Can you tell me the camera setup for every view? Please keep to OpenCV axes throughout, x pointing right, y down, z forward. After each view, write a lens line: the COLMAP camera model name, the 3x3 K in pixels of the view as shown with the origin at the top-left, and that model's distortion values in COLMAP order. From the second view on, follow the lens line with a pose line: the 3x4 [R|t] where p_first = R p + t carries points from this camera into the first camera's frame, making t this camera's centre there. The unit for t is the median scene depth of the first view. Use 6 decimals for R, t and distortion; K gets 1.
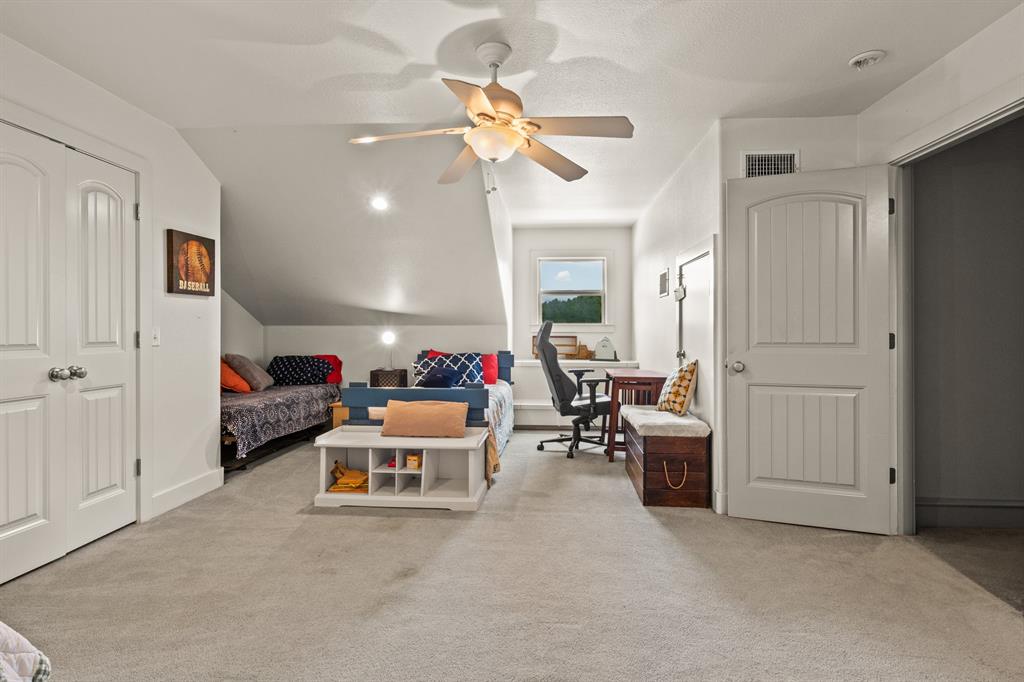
lens RADIAL K [[520.9, 0, 511.9], [0, 520.9, 336.9], [0, 0, 1]] dist [-0.002661, 0.000132]
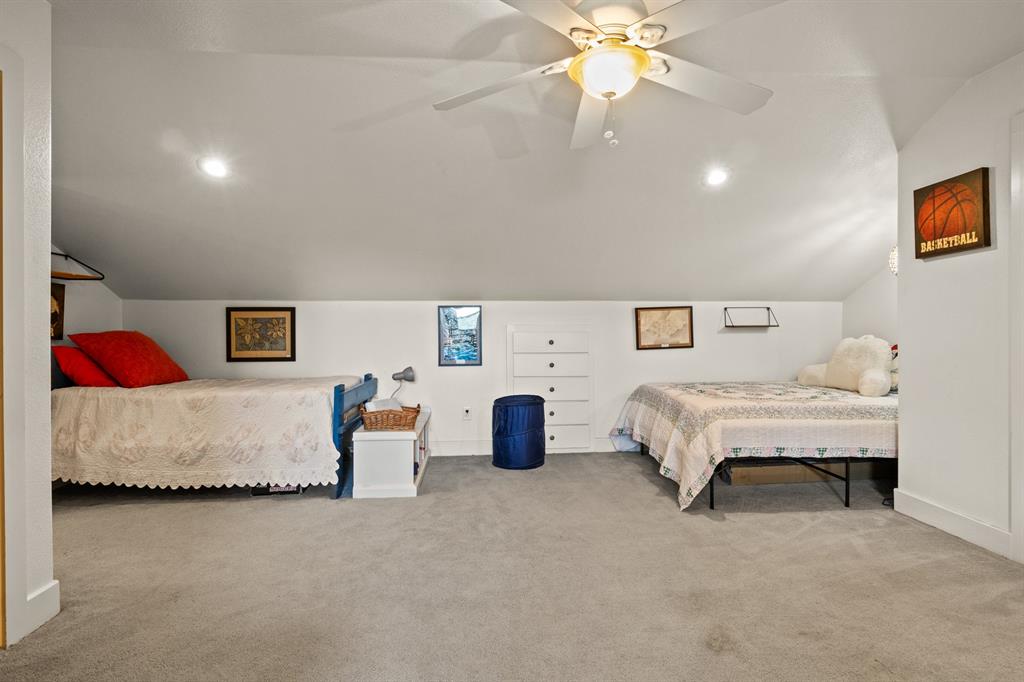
lens RADIAL K [[520.9, 0, 511.7], [0, 520.9, 336.9], [0, 0, 1]] dist [-0.002661, 0.000132]
pose [[-0.987476, 0.003427, -0.157734, 0.177399], [0.002563, 0.999981, 0.005680, 0.041116], [0.157751, 0.005205, -0.987465, 1.645981]]
